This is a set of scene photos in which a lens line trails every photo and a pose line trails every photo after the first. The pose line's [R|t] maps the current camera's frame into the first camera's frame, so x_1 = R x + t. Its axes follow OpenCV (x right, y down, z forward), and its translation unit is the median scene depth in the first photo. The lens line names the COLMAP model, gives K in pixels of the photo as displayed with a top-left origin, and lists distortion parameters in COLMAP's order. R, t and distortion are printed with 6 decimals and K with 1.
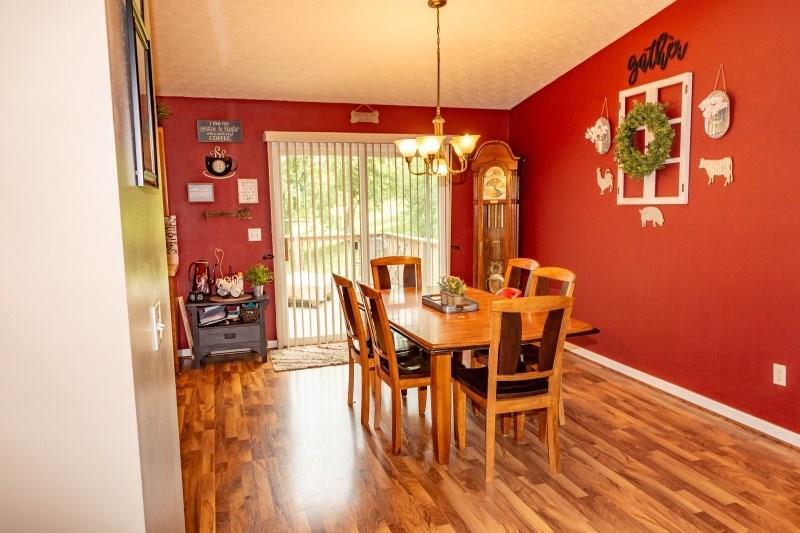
lens RADIAL K [[543.7, 0, 400.6], [0, 543.7, 269.8], [0, 0, 1]] dist [-0.022243, -0.000135]
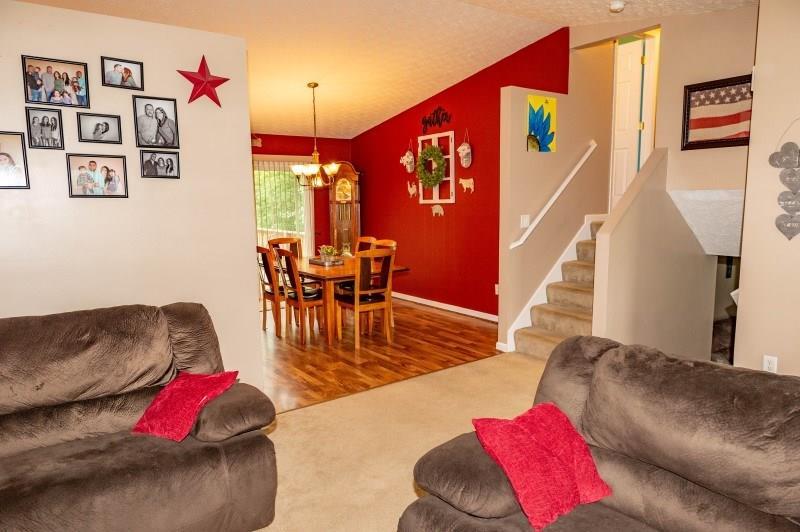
lens RADIAL K [[543.7, 0, 401.7], [0, 543.7, 266.5], [0, 0, 1]] dist [-0.022243, -0.000135]
pose [[0.951019, -0.036471, 0.306972, -0.198000], [0.038417, 0.999262, -0.000297, 0.081286], [-0.306735, 0.012076, 0.951718, -0.655926]]
